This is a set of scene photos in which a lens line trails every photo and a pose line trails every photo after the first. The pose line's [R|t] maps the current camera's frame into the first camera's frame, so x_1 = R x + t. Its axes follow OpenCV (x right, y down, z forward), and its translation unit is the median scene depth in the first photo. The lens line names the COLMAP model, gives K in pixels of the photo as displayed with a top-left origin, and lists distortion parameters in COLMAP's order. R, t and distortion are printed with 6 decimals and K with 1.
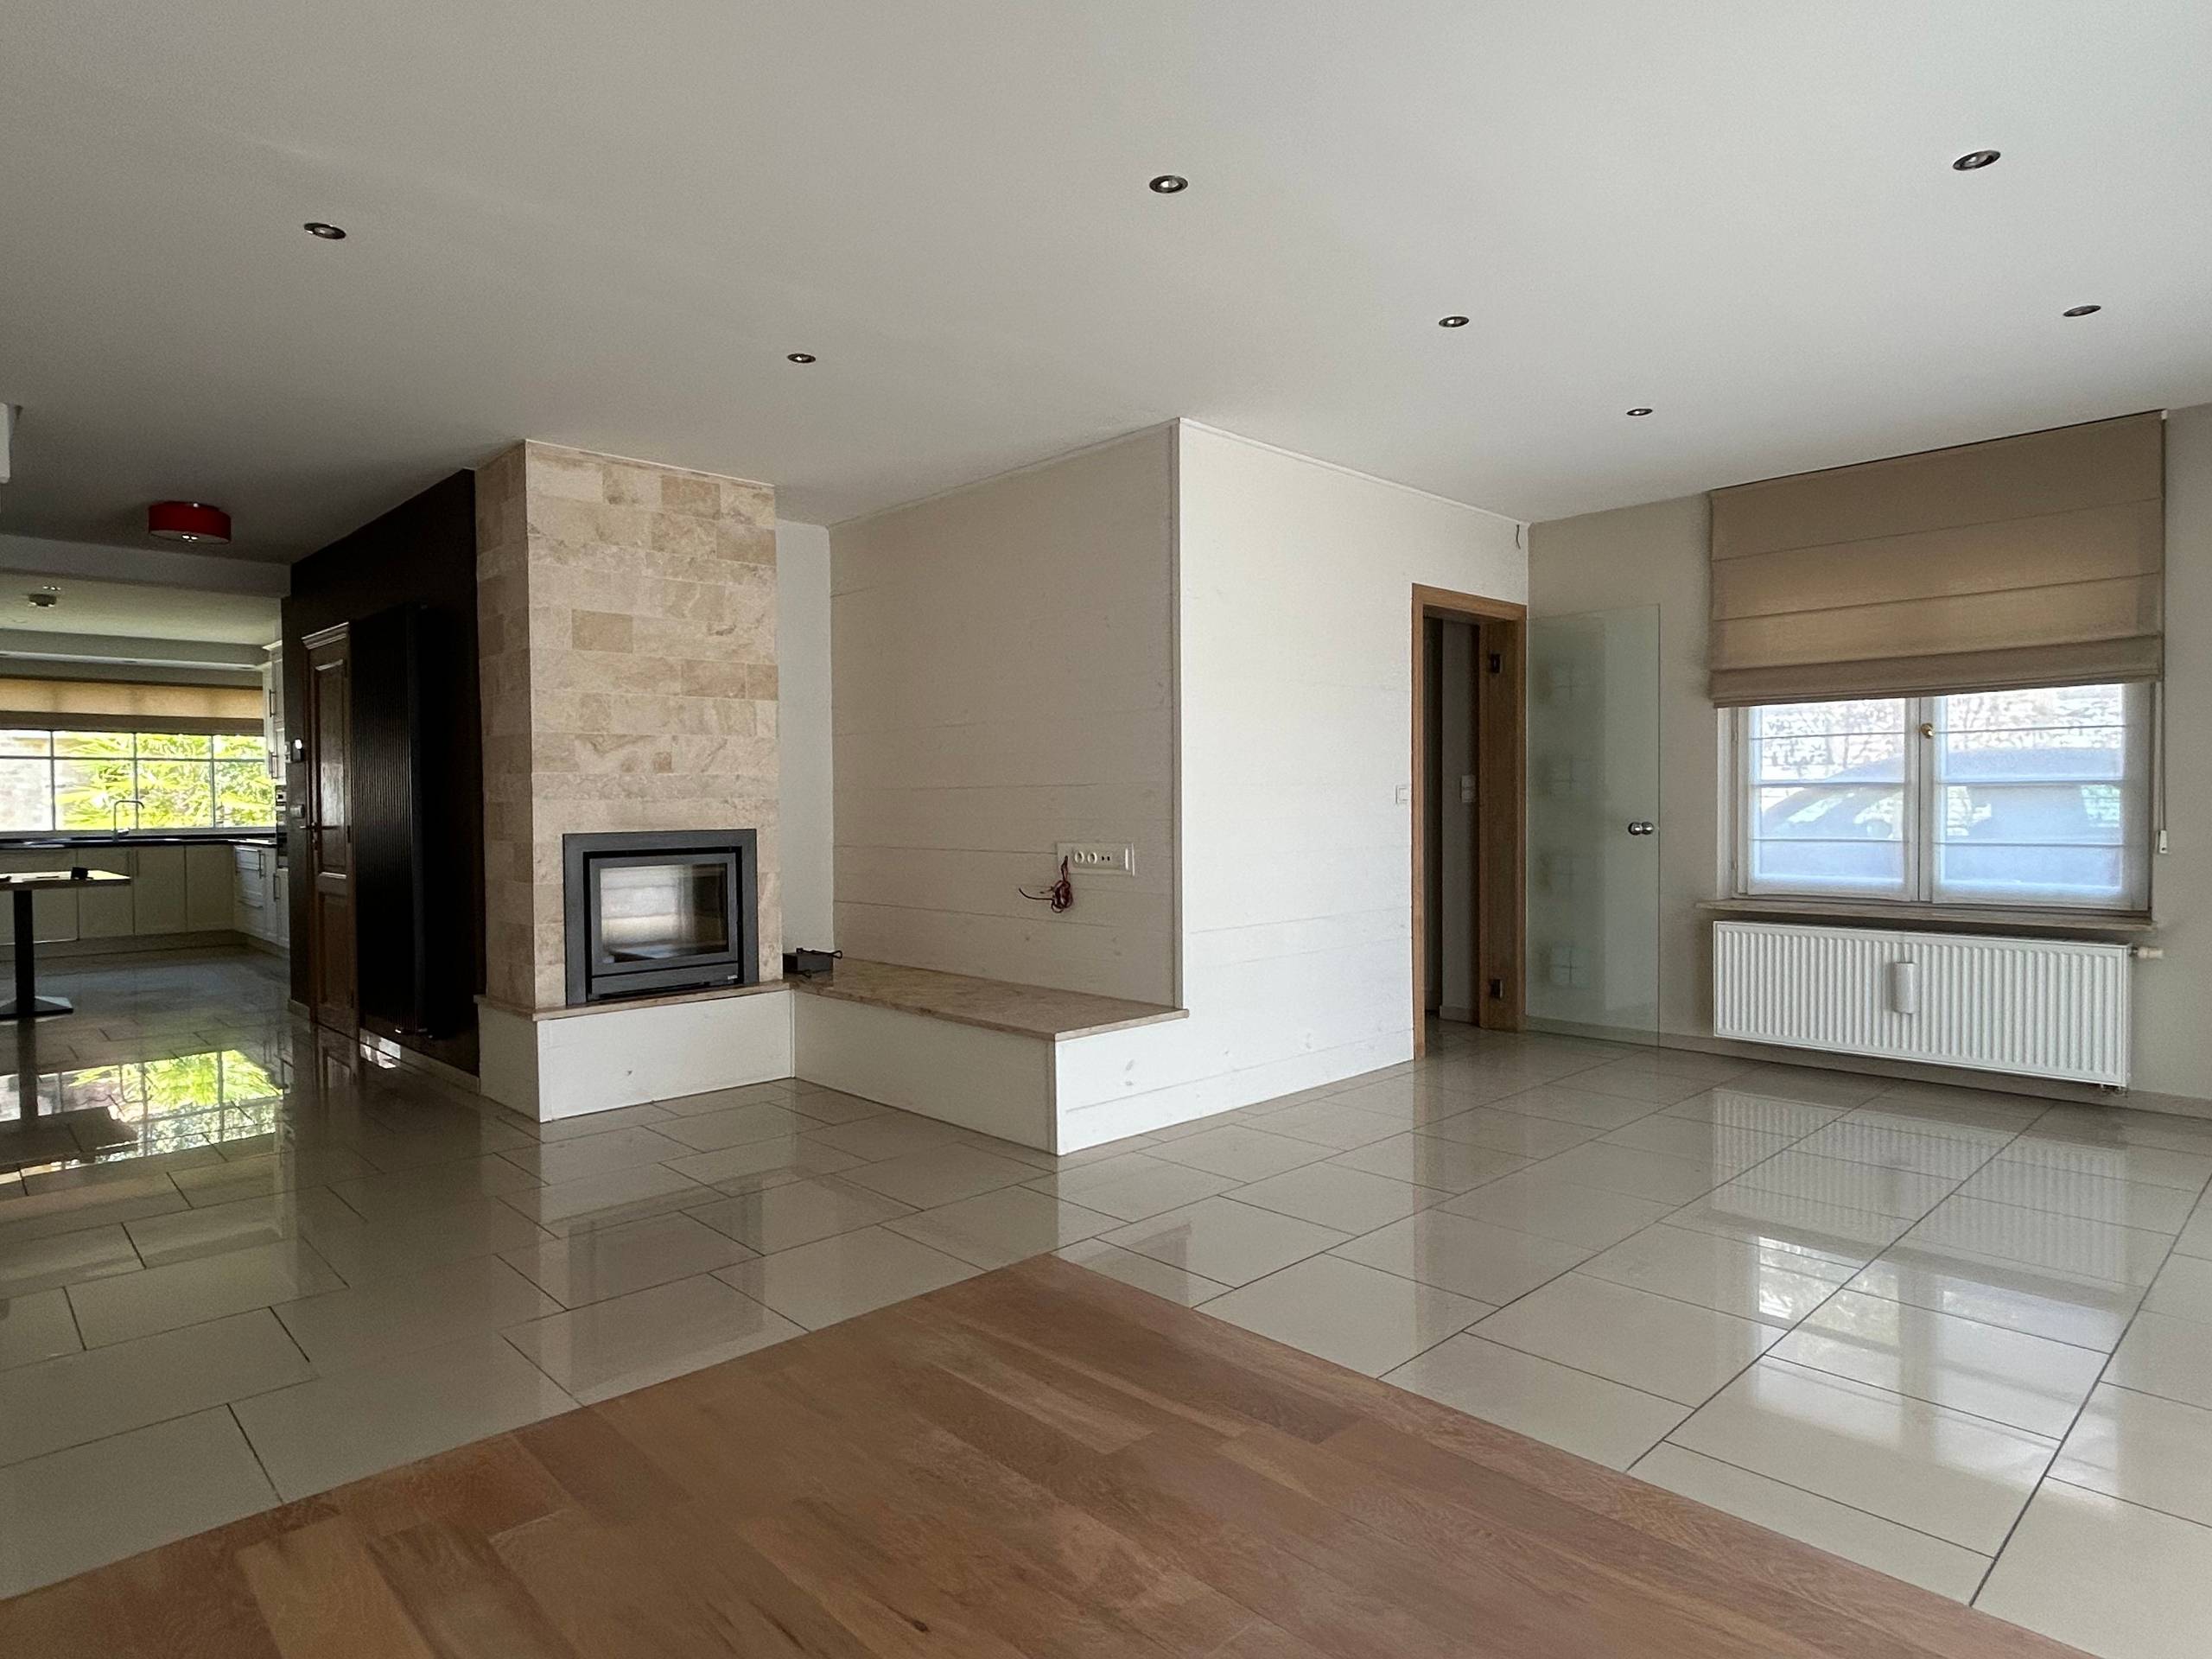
lens RADIAL K [[1269.8, 0, 1098.9], [0, 1269.8, 823.0], [0, 0, 1]] dist [0.003642, 0.001689]
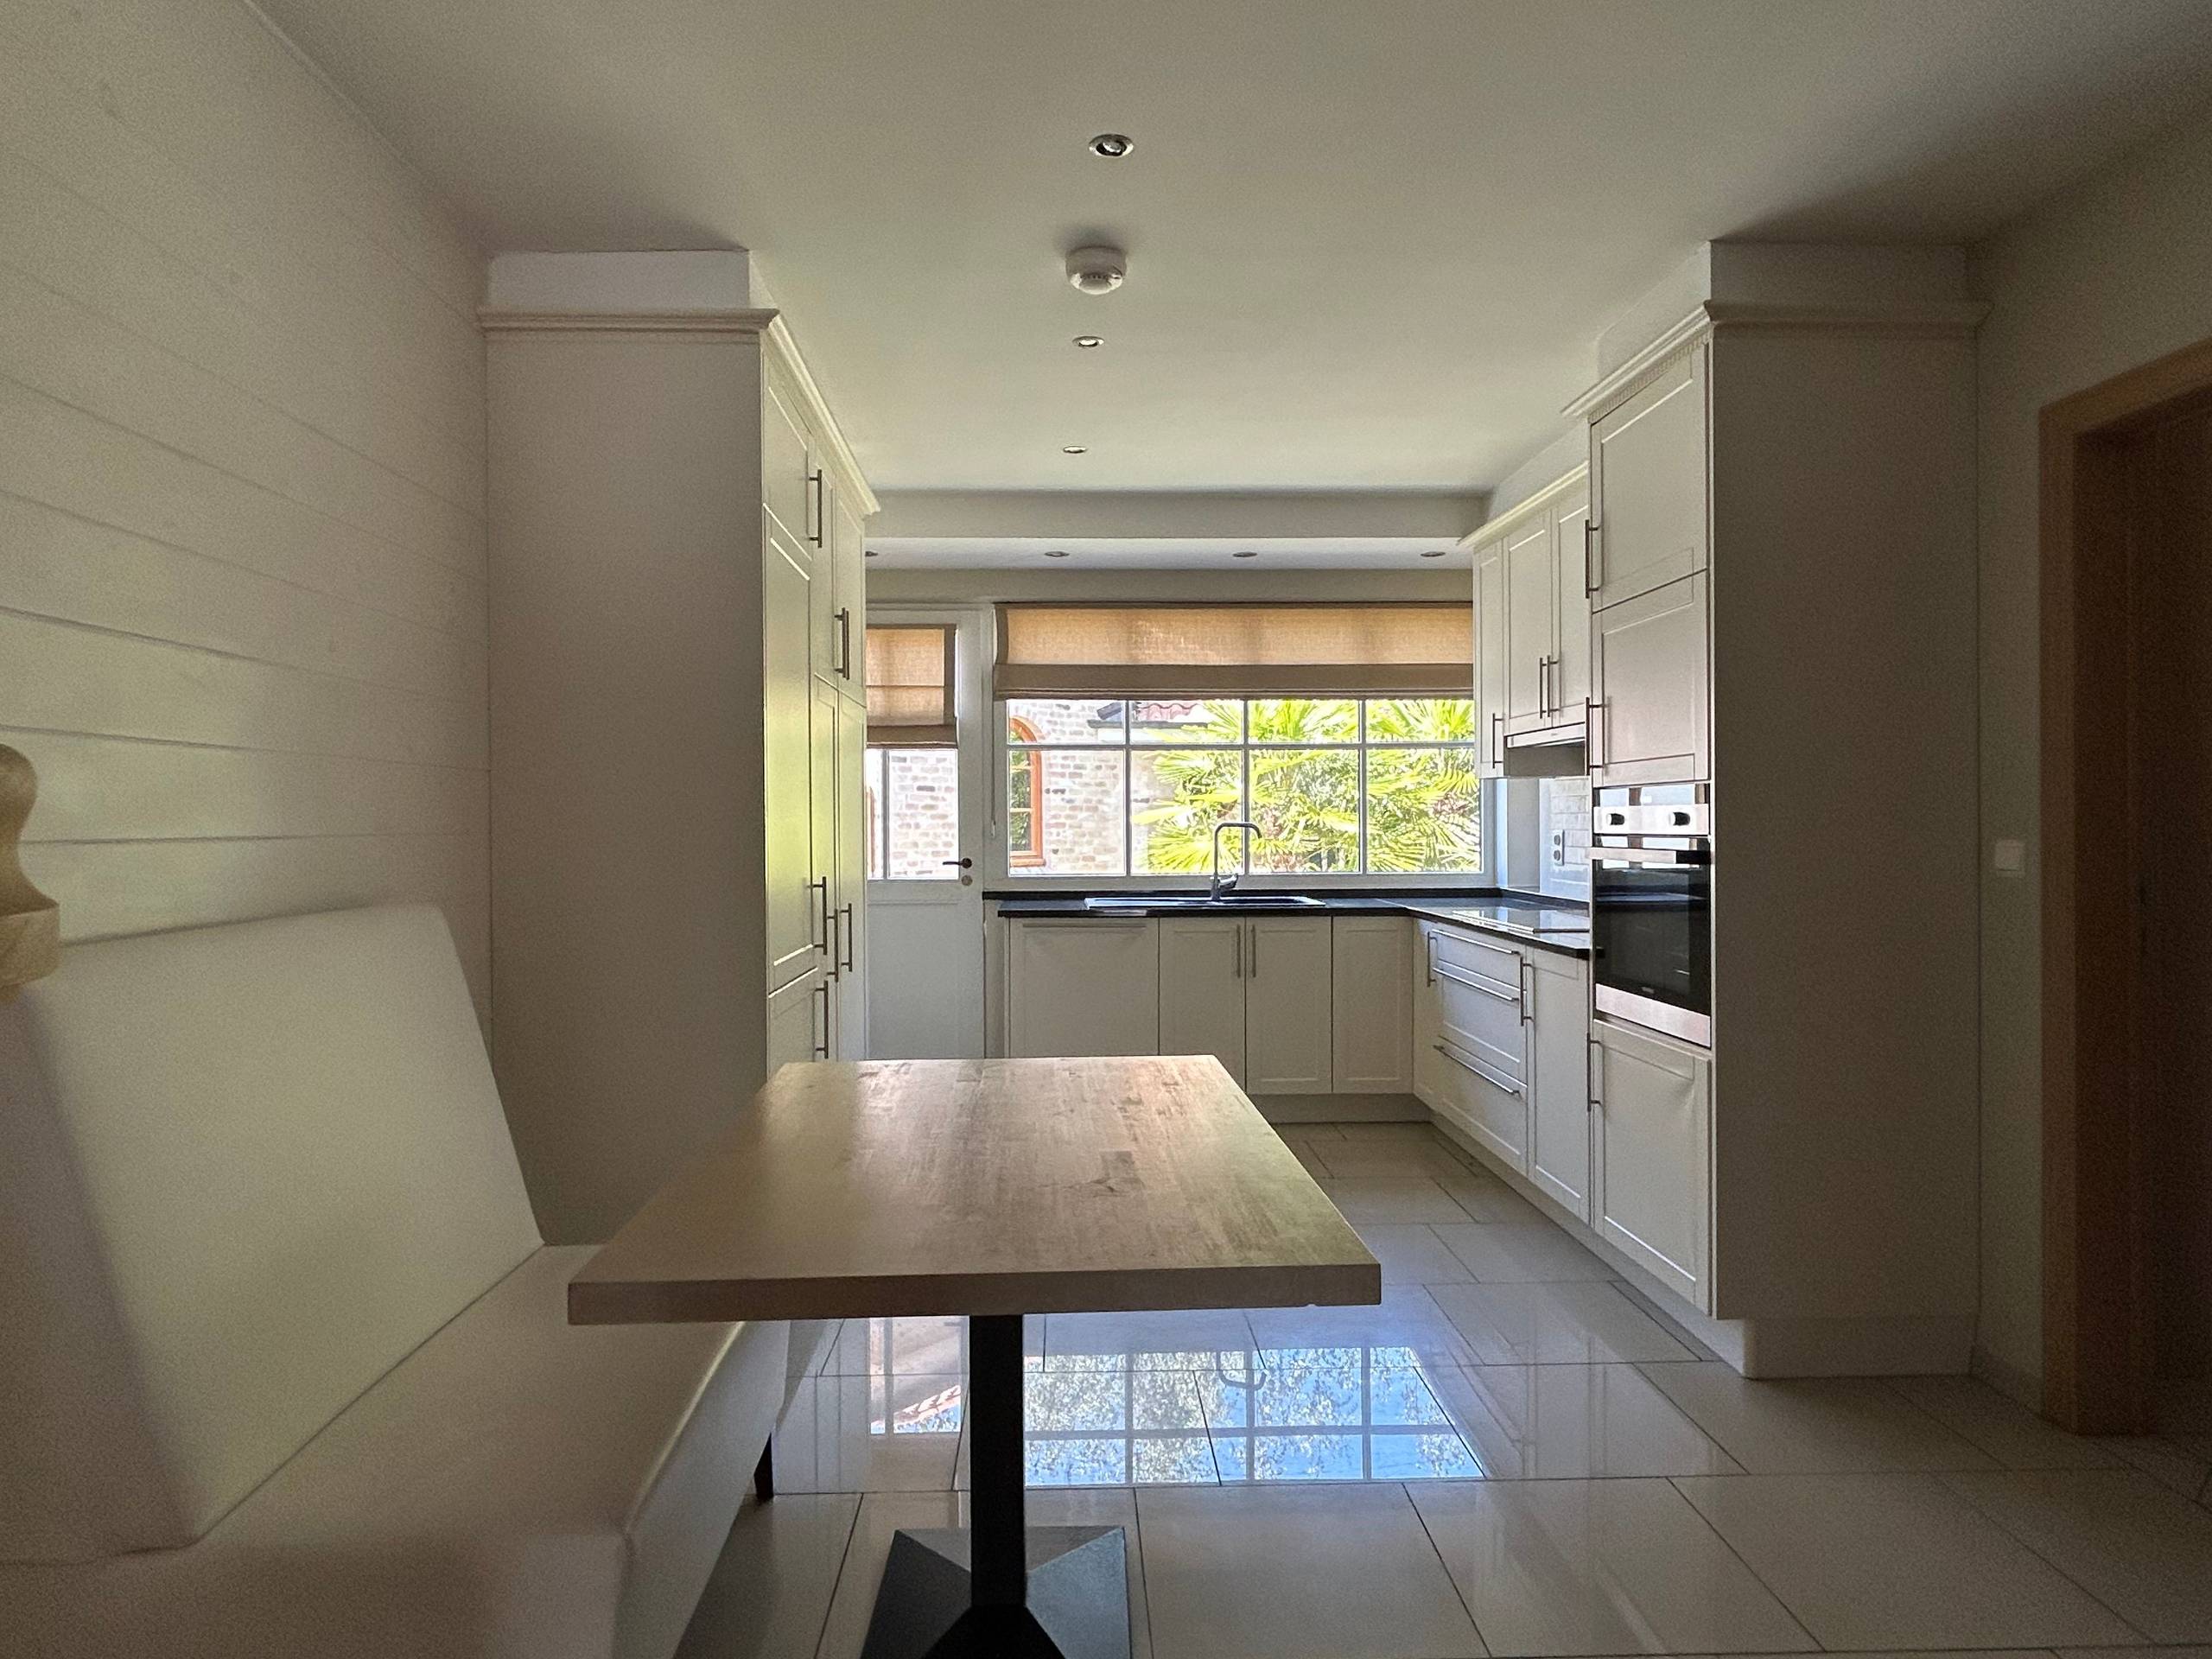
lens RADIAL K [[1269.8, 0, 1098.9], [0, 1269.8, 823.0], [0, 0, 1]] dist [0.003642, 0.001689]
pose [[0.748736, 0.007176, -0.662829, -0.427536], [-0.015721, 0.999852, -0.006934, -0.011987], [0.662681, 0.015612, 0.748739, 0.532772]]
